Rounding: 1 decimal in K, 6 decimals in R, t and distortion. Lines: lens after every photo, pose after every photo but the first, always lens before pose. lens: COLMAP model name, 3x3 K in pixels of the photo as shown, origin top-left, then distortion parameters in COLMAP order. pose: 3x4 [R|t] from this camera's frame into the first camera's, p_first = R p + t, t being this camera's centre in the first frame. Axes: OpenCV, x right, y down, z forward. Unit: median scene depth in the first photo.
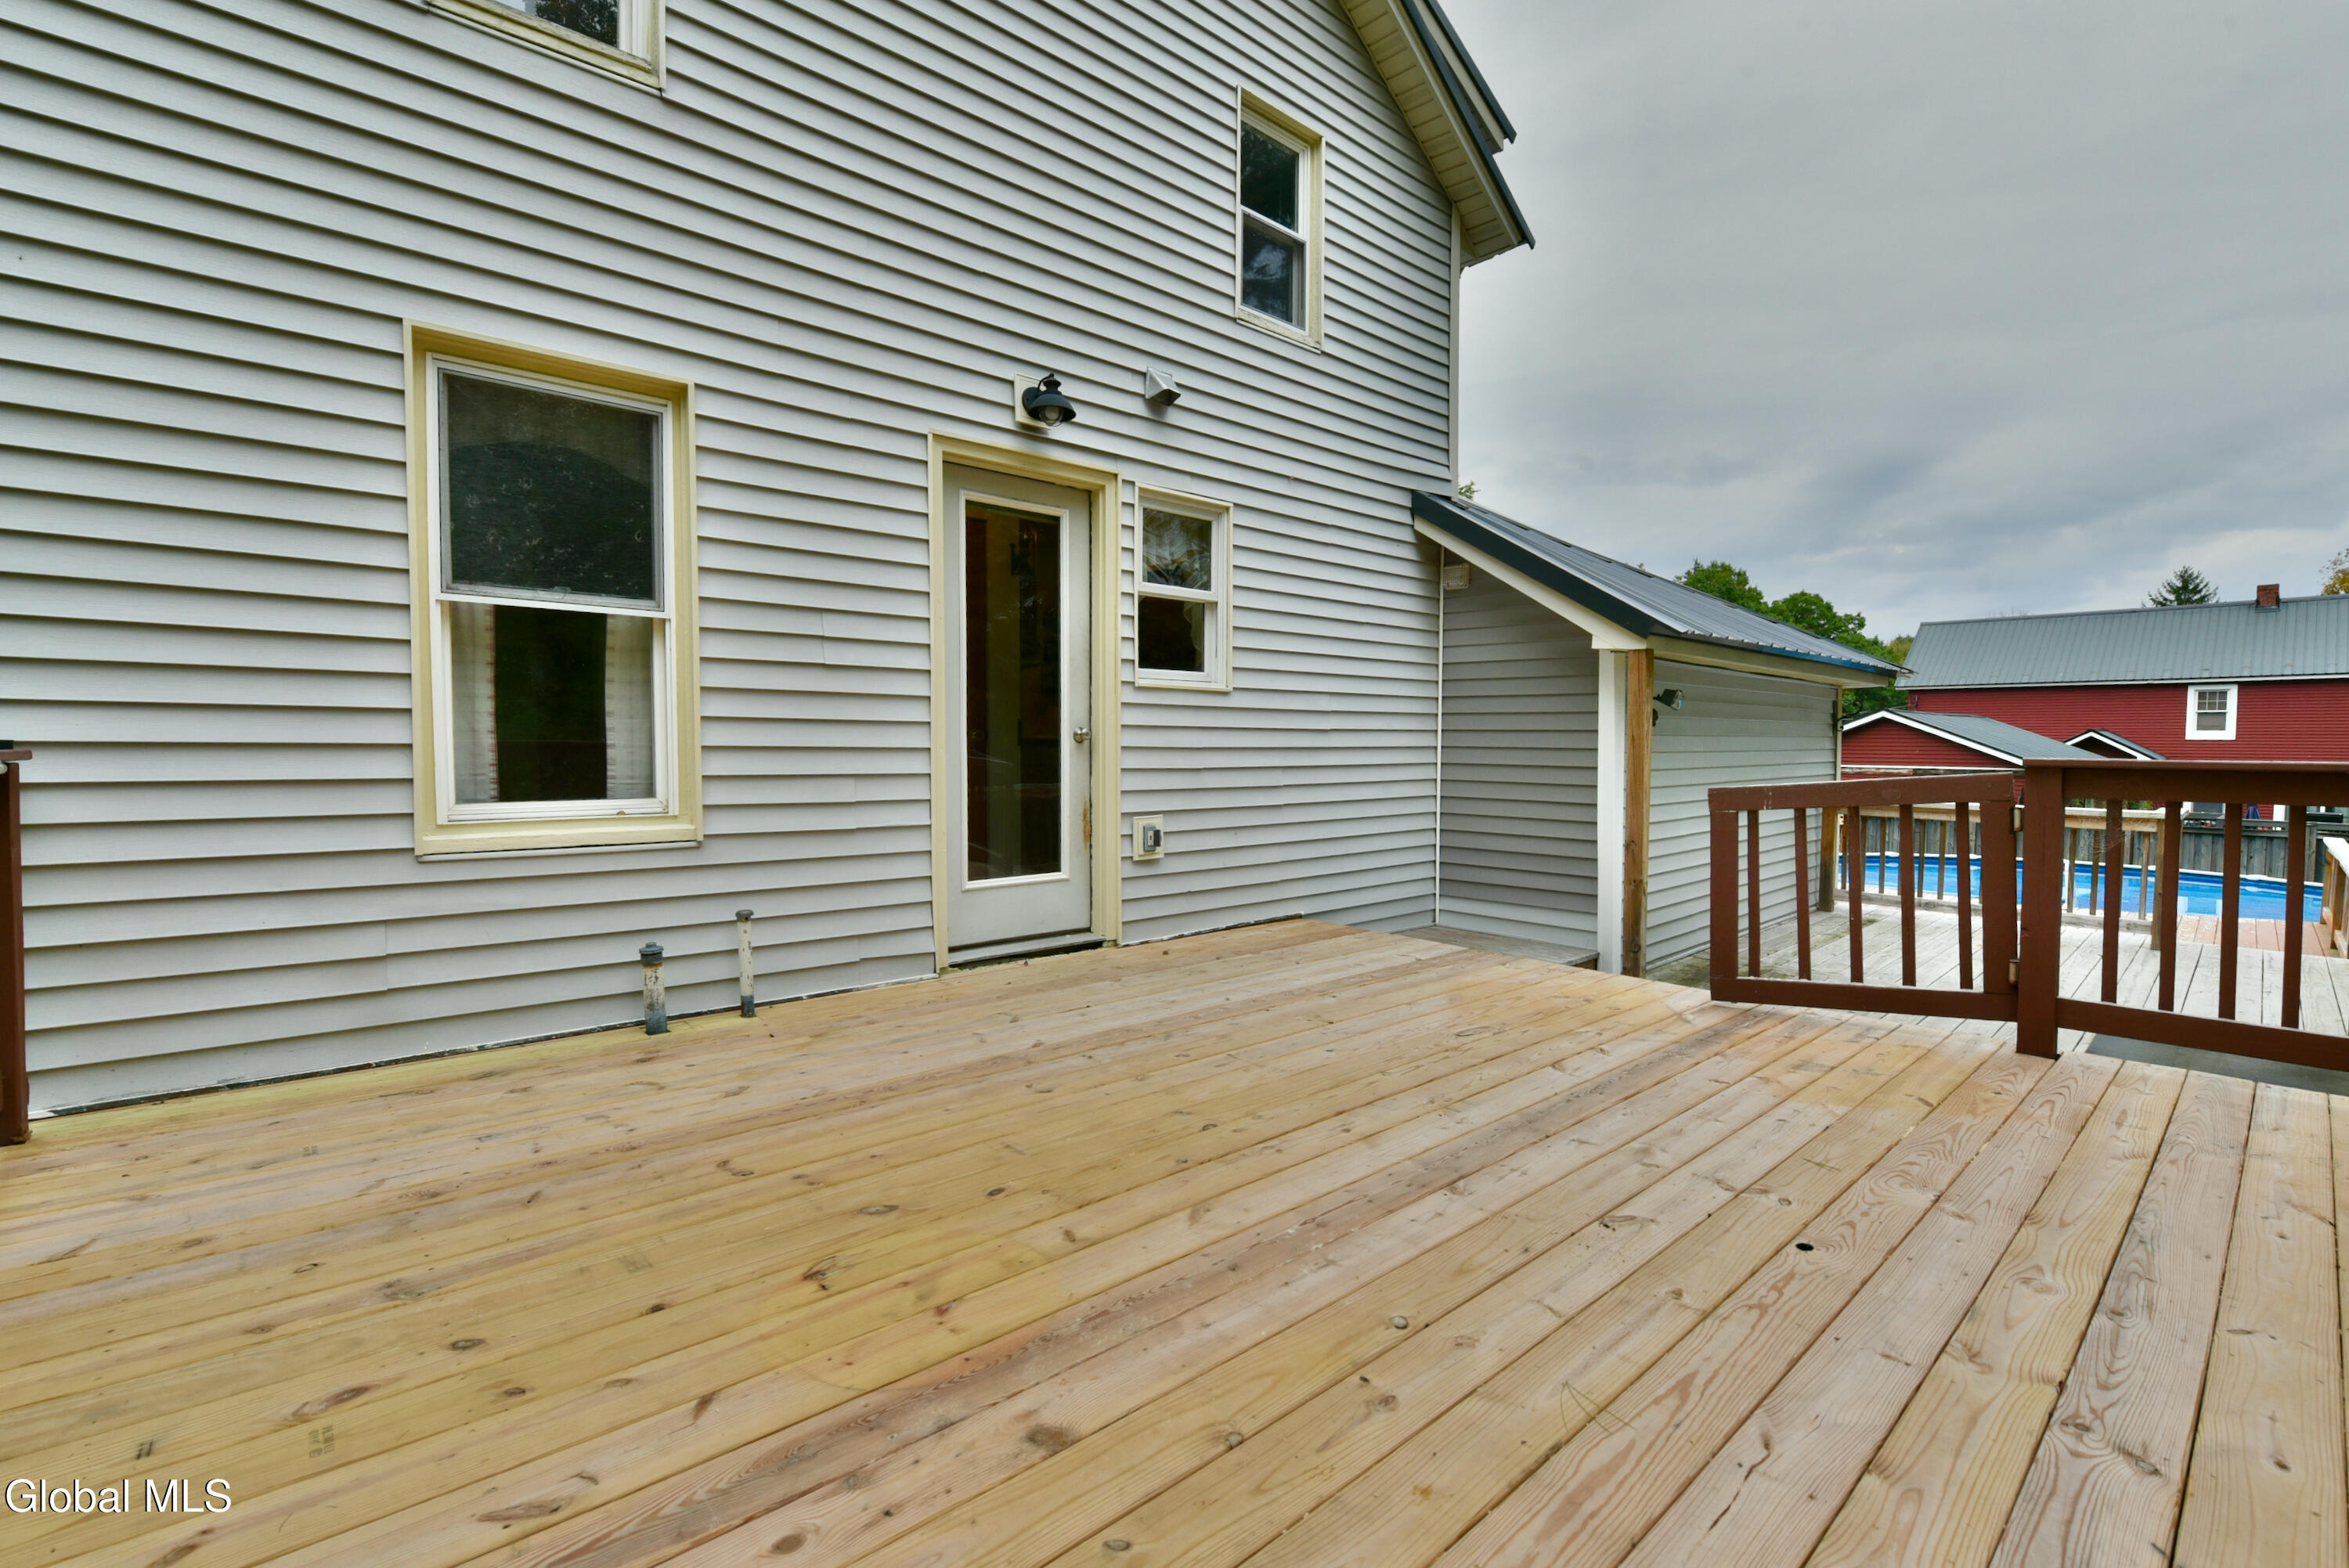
lens RADIAL K [[1030.6, 0, 1175.2], [0, 1030.6, 794.4], [0, 0, 1]] dist [-0.017449, -0.001321]
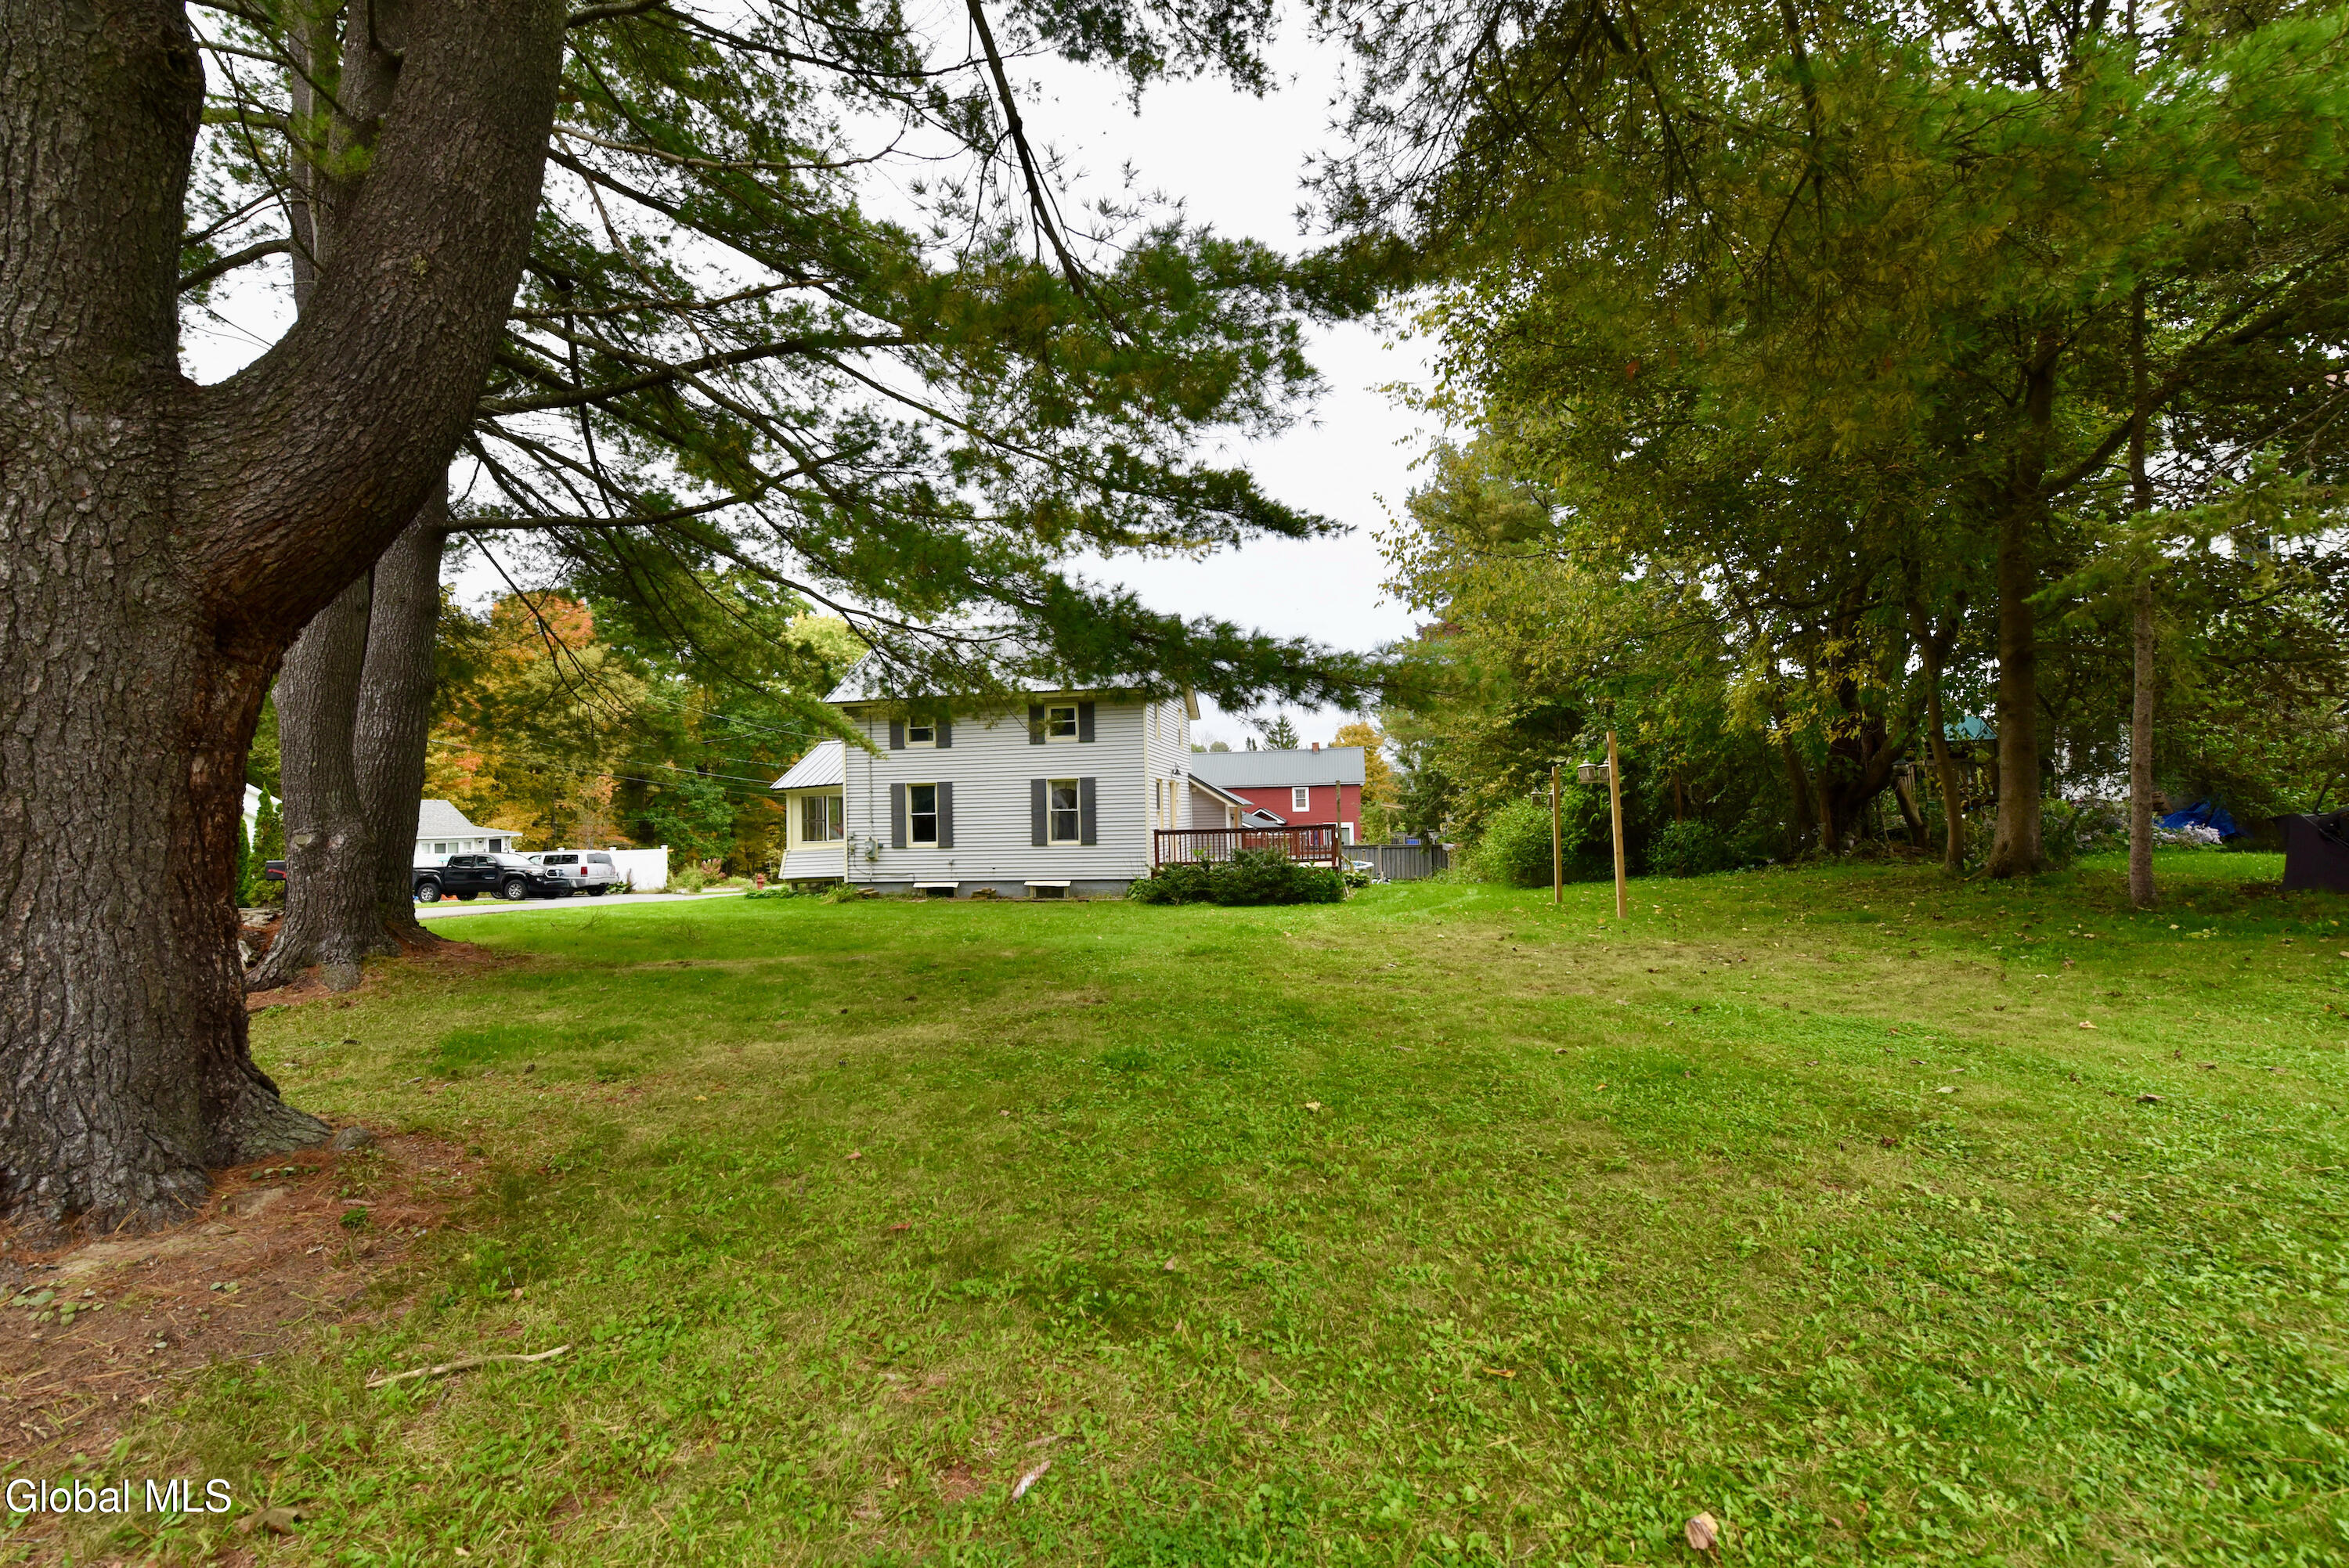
lens RADIAL K [[953.9, 0, 1173.7], [0, 953.9, 792.4], [0, 0, 1]] dist [-0.020614, -0.000263]
pose [[0.783123, -0.009171, 0.621799, -4.590563], [0.058454, 0.996550, -0.058922, 0.104348], [-0.619113, 0.082490, 0.780957, -4.313268]]
